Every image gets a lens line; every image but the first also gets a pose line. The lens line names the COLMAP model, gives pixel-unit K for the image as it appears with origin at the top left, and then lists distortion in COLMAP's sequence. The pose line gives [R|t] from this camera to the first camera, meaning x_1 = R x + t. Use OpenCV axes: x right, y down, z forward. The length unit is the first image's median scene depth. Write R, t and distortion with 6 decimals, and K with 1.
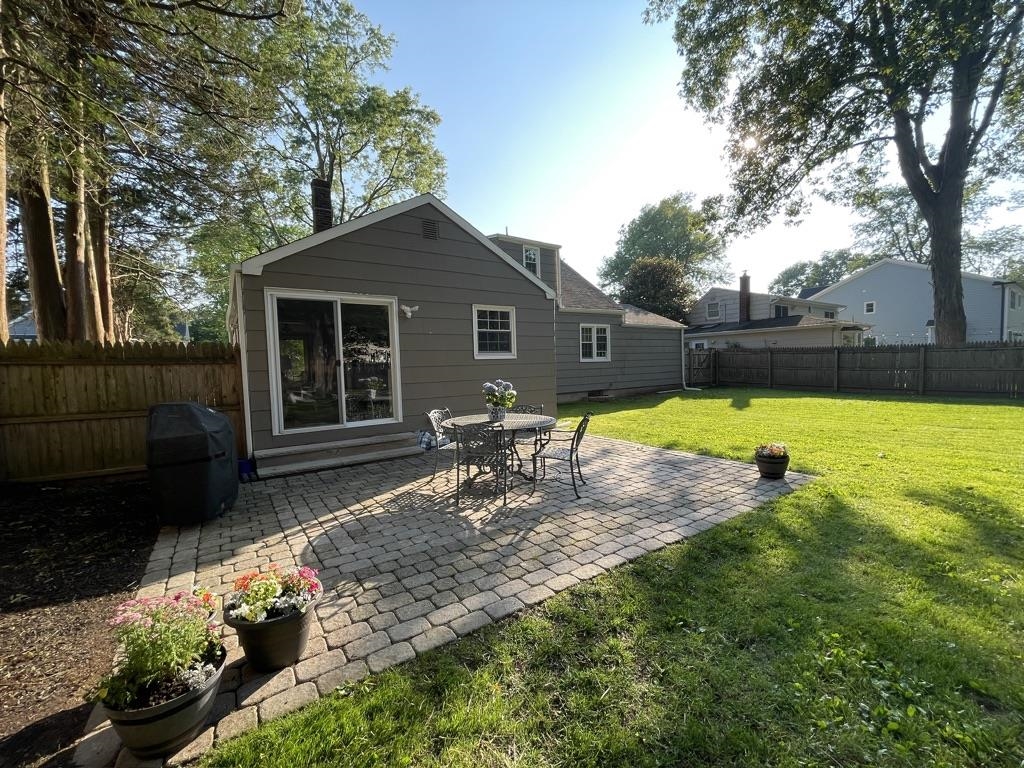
lens RADIAL K [[411.1, 0, 510.9], [0, 411.1, 388.1], [0, 0, 1]] dist [0.000674, 0.000023]
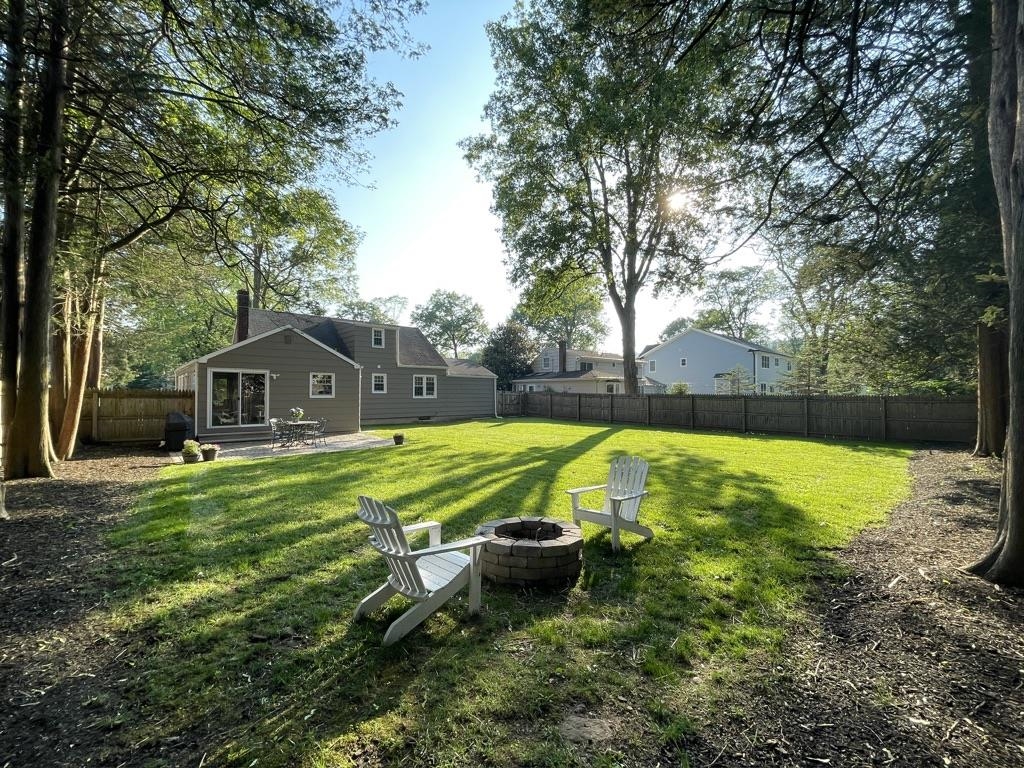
lens RADIAL K [[411.1, 0, 510.9], [0, 411.1, 388.1], [0, 0, 1]] dist [0.000674, 0.000023]
pose [[0.989412, 0.030062, 0.141986, 0.733679], [-0.019160, 0.996805, -0.077536, 0.029377], [-0.143863, 0.073995, 0.986827, -1.449501]]
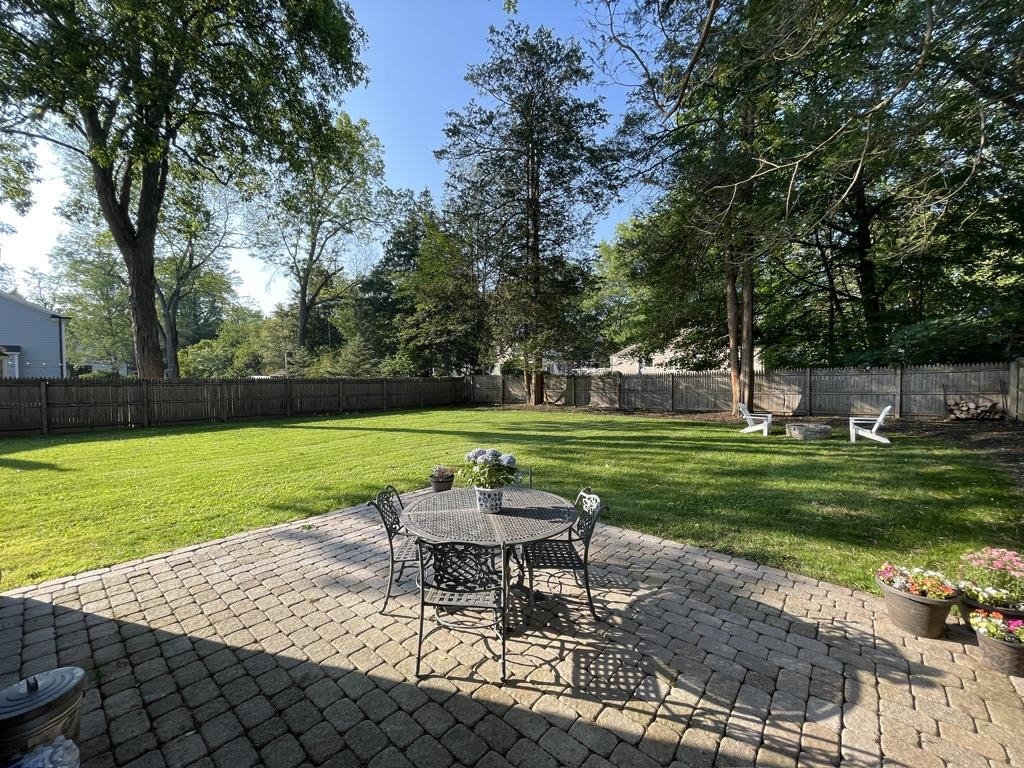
lens RADIAL K [[411.1, 0, 510.9], [0, 411.1, 388.1], [0, 0, 1]] dist [0.000674, 0.000023]
pose [[-0.255328, 0.003544, 0.966848, -0.685707], [0.073417, 0.997177, 0.015733, -0.120034], [-0.964063, 0.075000, -0.254867, 1.138933]]
